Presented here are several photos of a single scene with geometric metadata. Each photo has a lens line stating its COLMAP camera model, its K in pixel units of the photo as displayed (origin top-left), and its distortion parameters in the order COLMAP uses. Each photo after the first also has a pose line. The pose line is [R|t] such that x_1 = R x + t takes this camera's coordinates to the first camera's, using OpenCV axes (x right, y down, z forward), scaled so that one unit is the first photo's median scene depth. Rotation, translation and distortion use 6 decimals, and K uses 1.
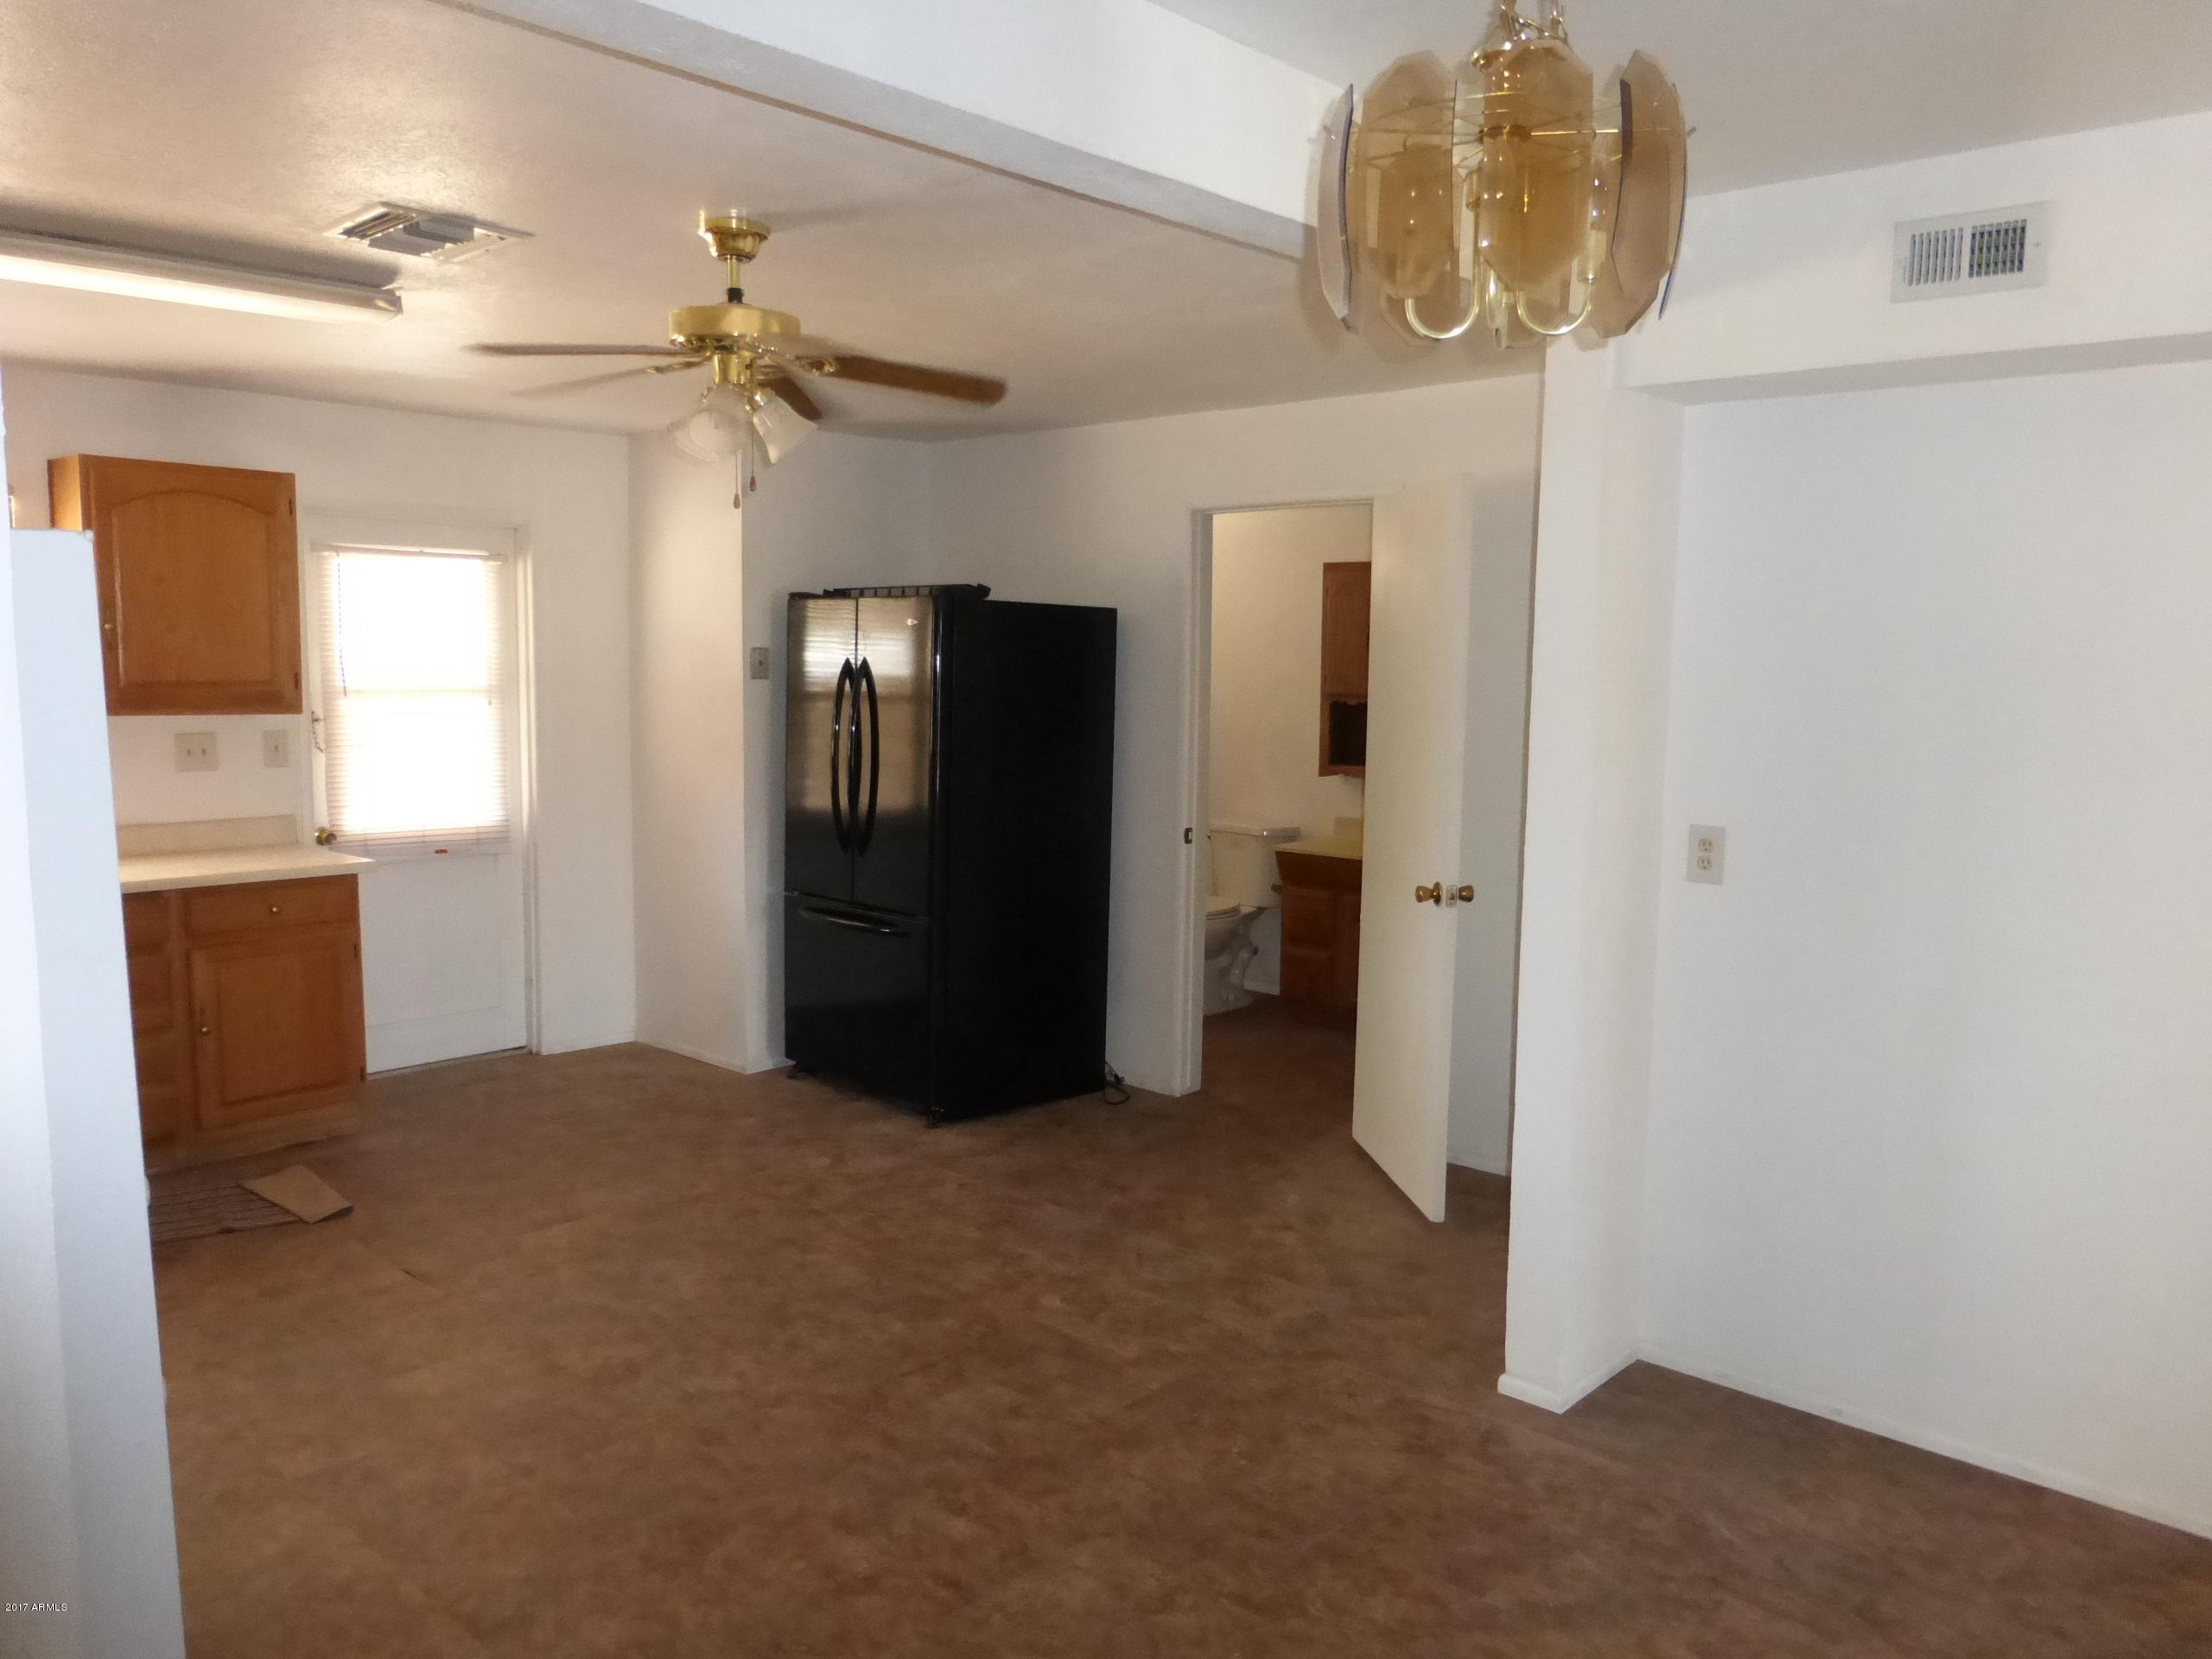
lens RADIAL K [[1647.1, 0, 1107.6], [0, 1647.1, 822.2], [0, 0, 1]] dist [0.002610, 0.001870]
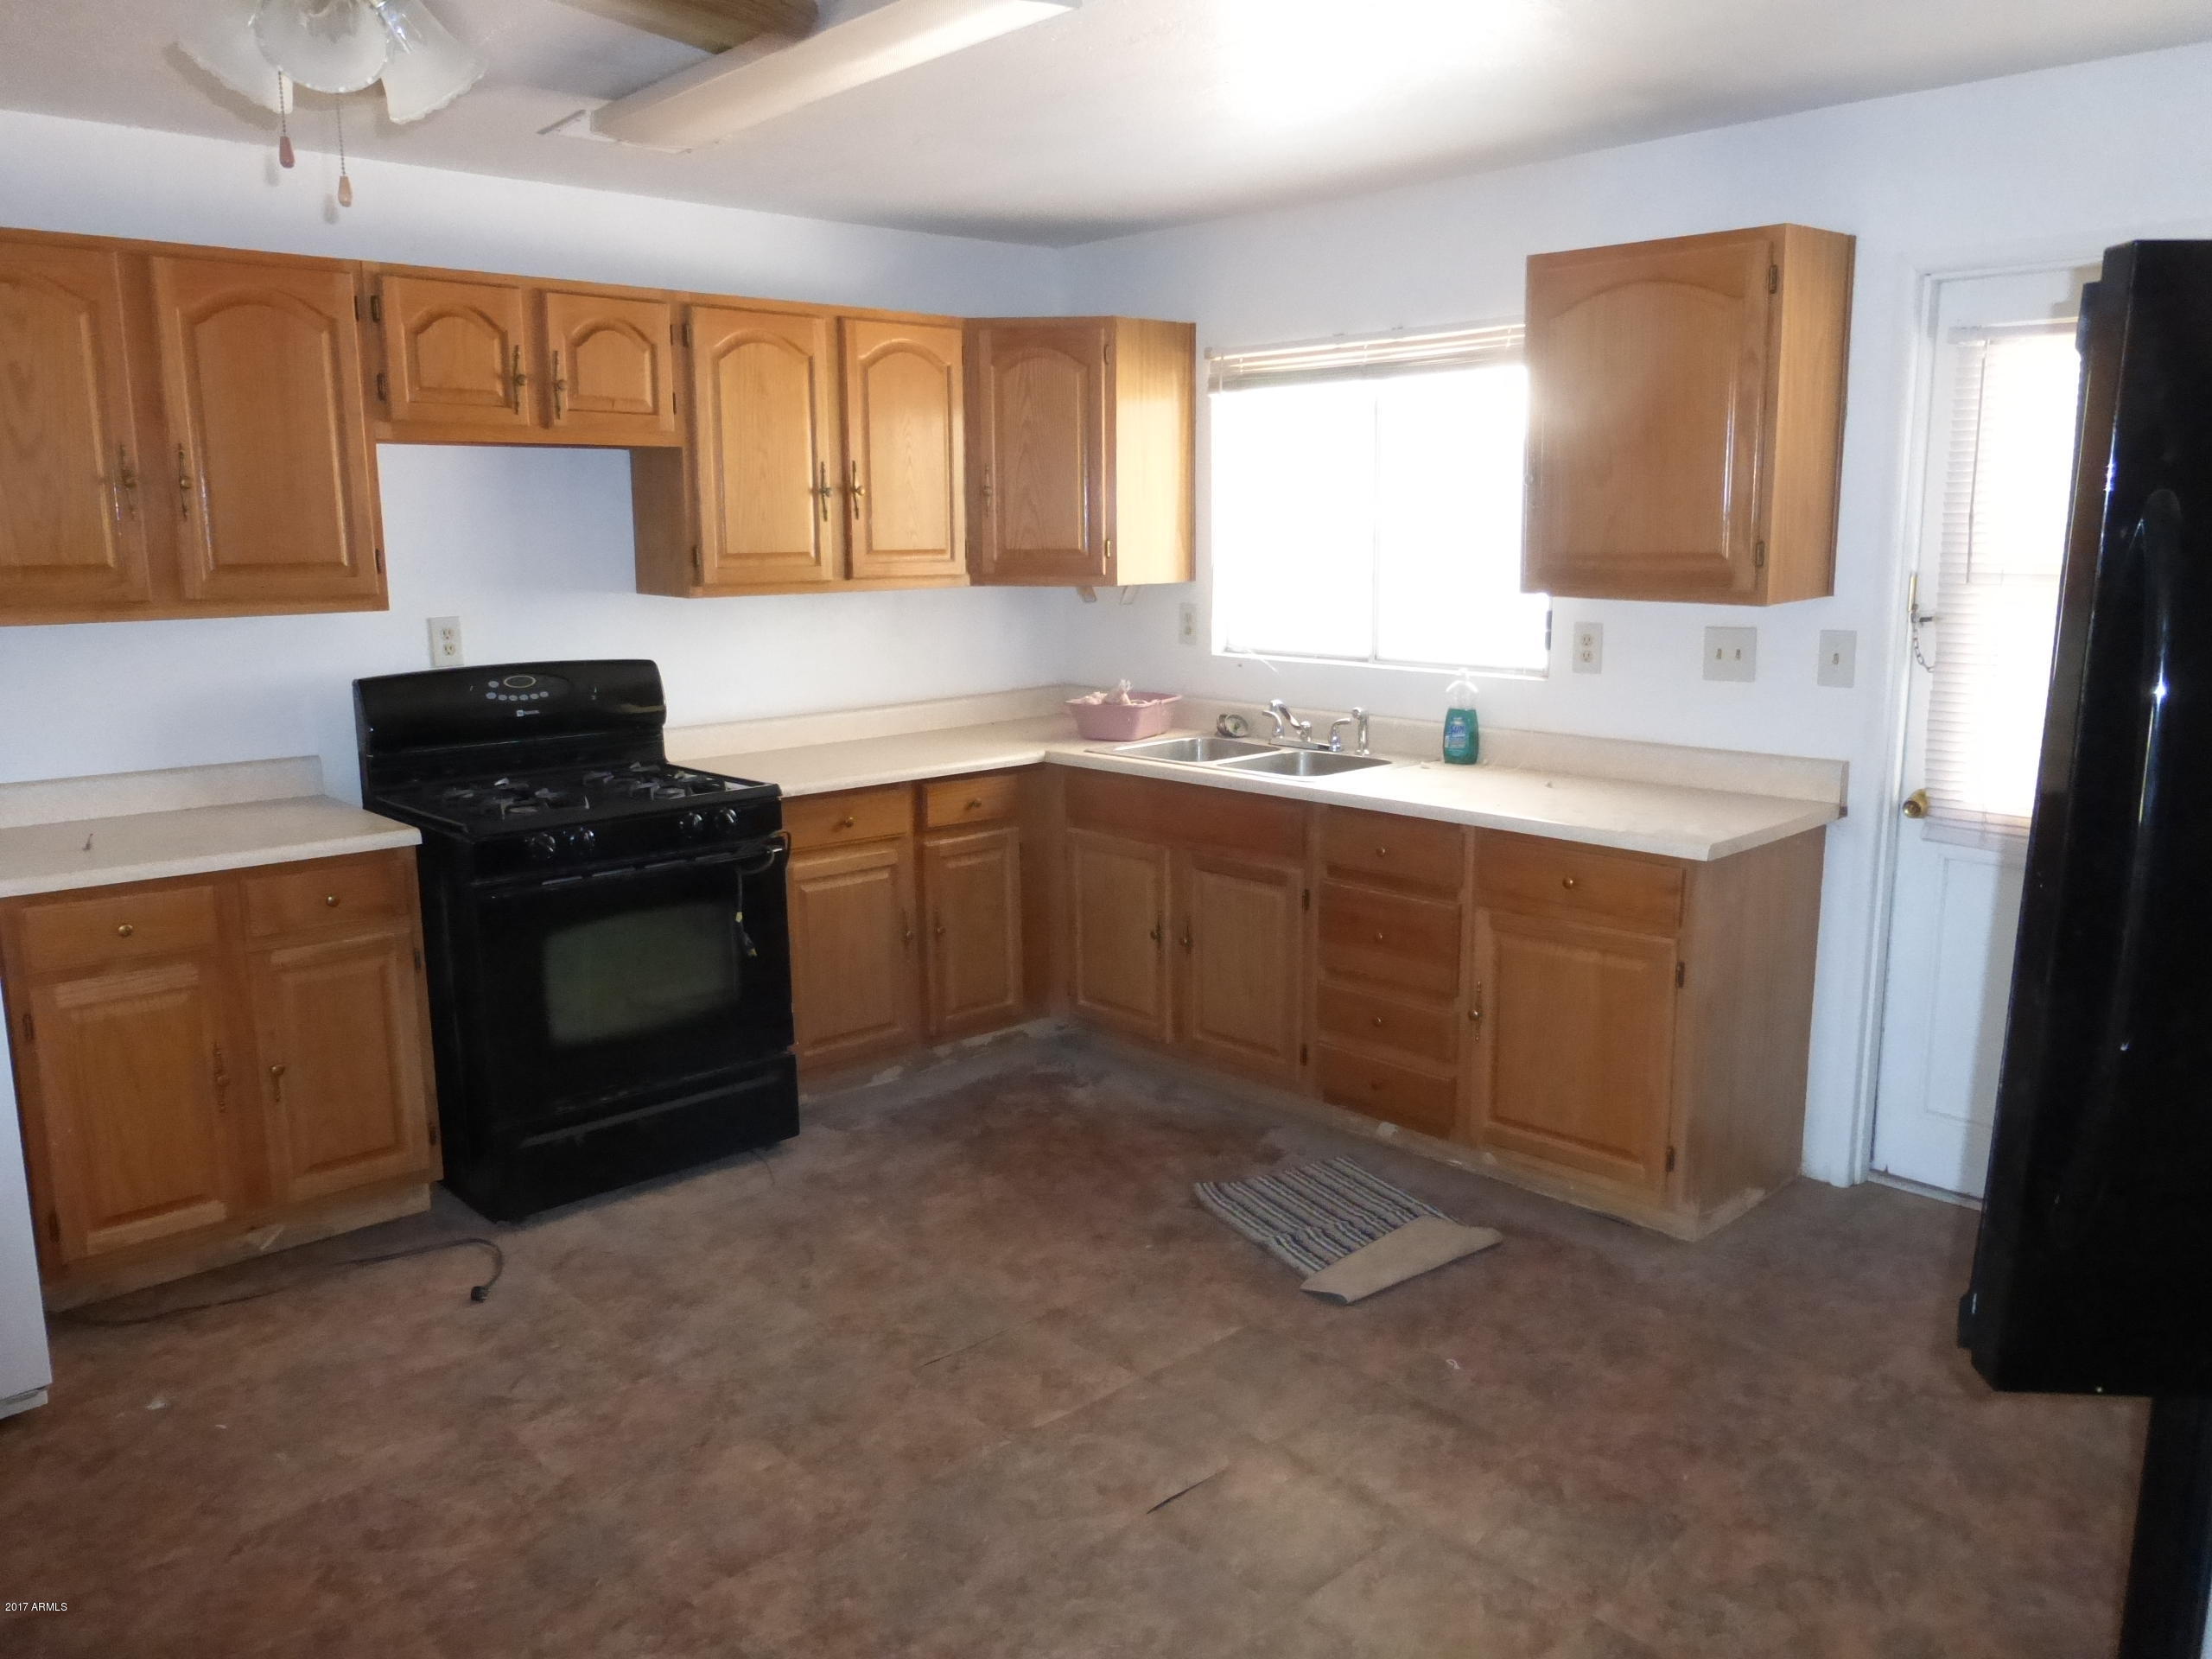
lens RADIAL K [[1647.1, 0, 1107.6], [0, 1647.1, 822.2], [0, 0, 1]] dist [0.002610, 0.001870]
pose [[-0.085851, 0.166507, -0.982296, 0.199651], [-0.097814, 0.979764, 0.174627, -0.076034], [0.991495, 0.111075, -0.067827, 0.868058]]
